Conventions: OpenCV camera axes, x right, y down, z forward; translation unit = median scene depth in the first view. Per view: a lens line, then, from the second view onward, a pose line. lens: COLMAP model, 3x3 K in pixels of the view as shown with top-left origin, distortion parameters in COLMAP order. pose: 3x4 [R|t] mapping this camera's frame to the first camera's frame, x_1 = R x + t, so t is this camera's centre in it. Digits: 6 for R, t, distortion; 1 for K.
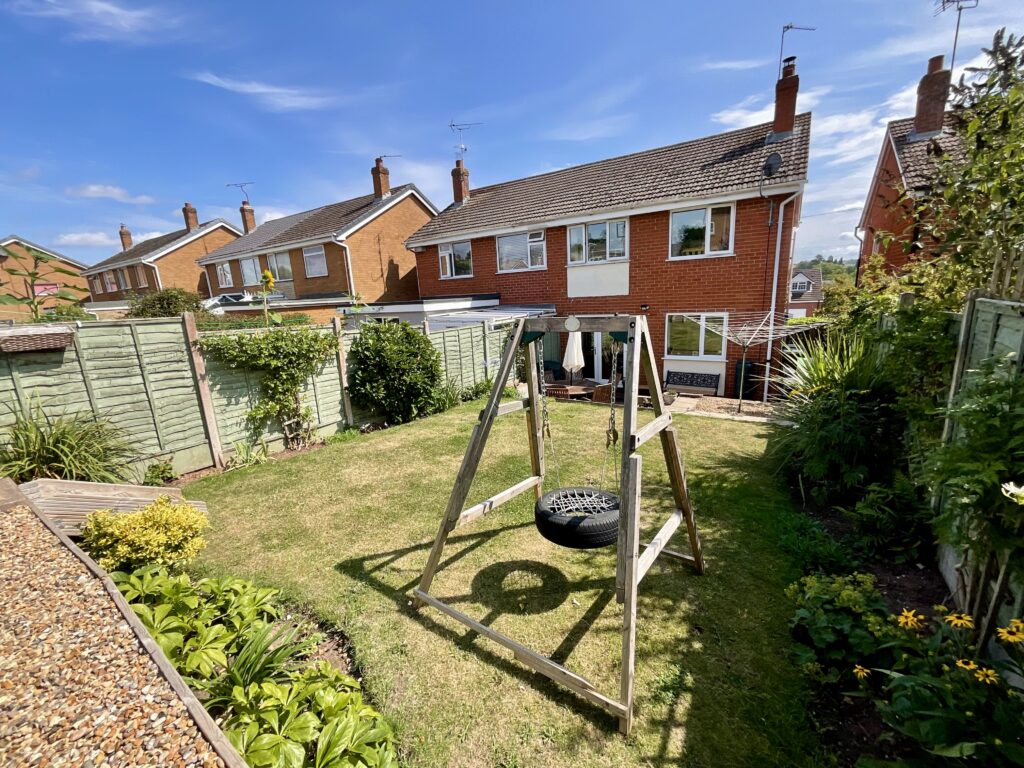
lens RADIAL K [[417.6, 0, 512.0], [0, 417.6, 384.0], [0, 0, 1]] dist [-0.007116, 0.000293]
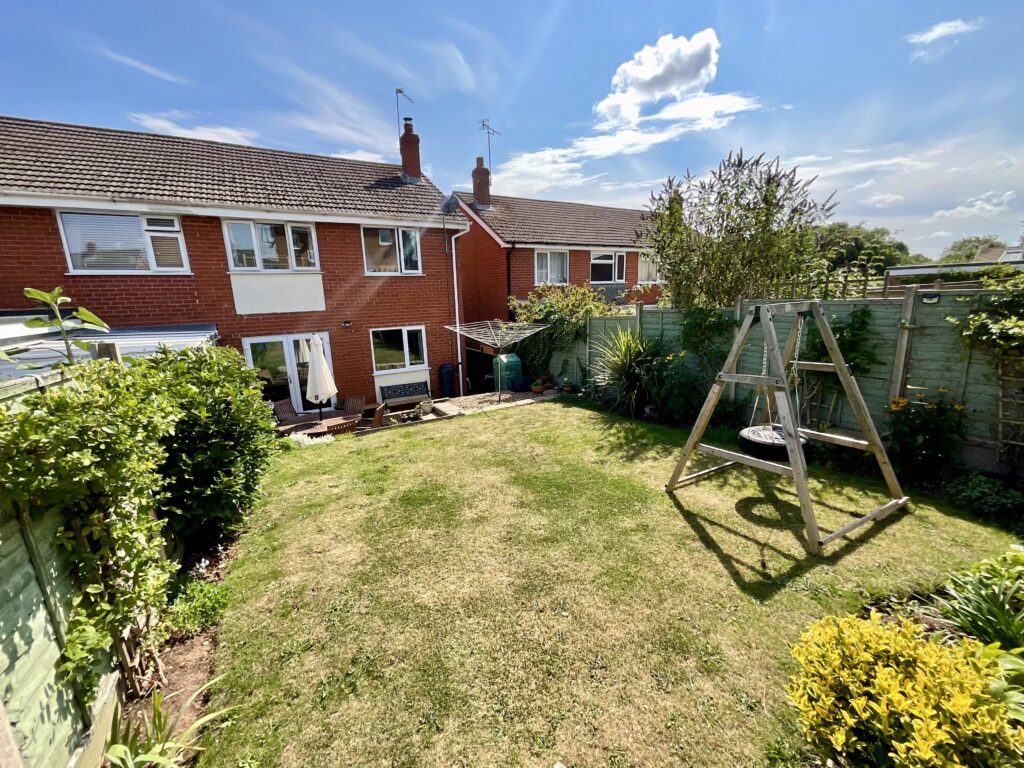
lens RADIAL K [[417.9, 0, 511.3], [0, 417.9, 381.8], [0, 0, 1]] dist [-0.001184, 0.000356]
pose [[0.438090, -0.143944, 0.887331, -0.404861], [0.201268, 0.977743, 0.059241, -0.042797], [-0.876110, 0.152639, 0.457311, 0.303173]]
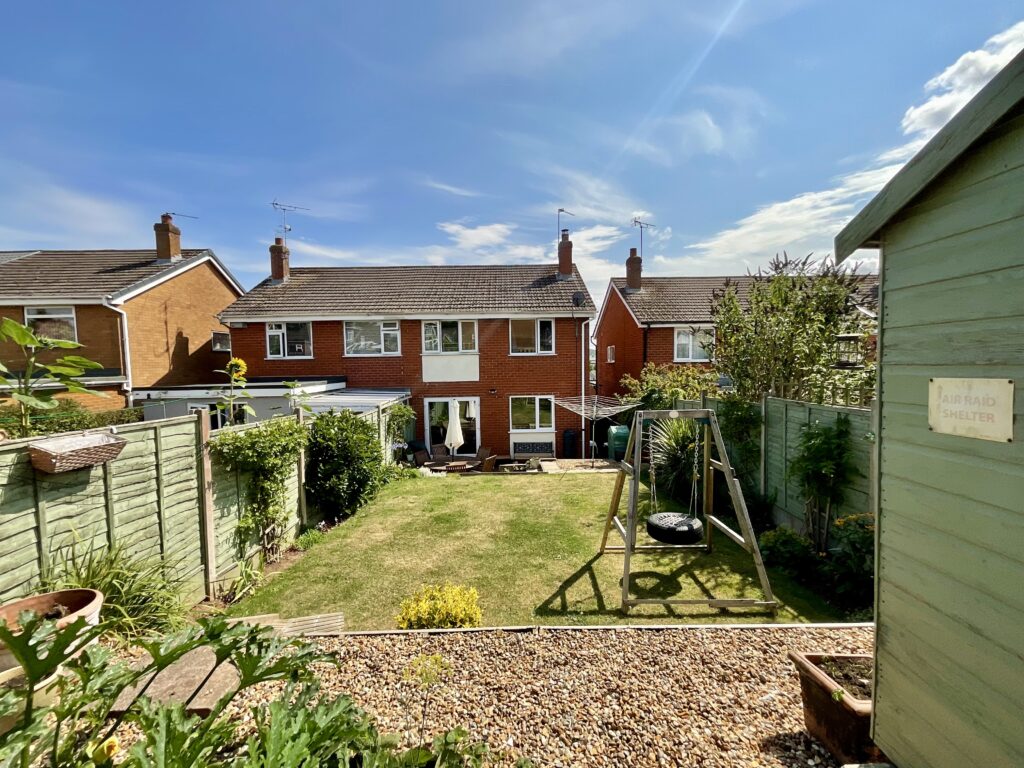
lens RADIAL K [[417.9, 0, 511.3], [0, 417.9, 381.8], [0, 0, 1]] dist [-0.001184, 0.000356]
pose [[0.823820, 0.010540, 0.566754, -0.365784], [0.094911, 0.983148, -0.156244, -0.016675], [-0.558850, 0.182508, 0.808936, -0.025504]]
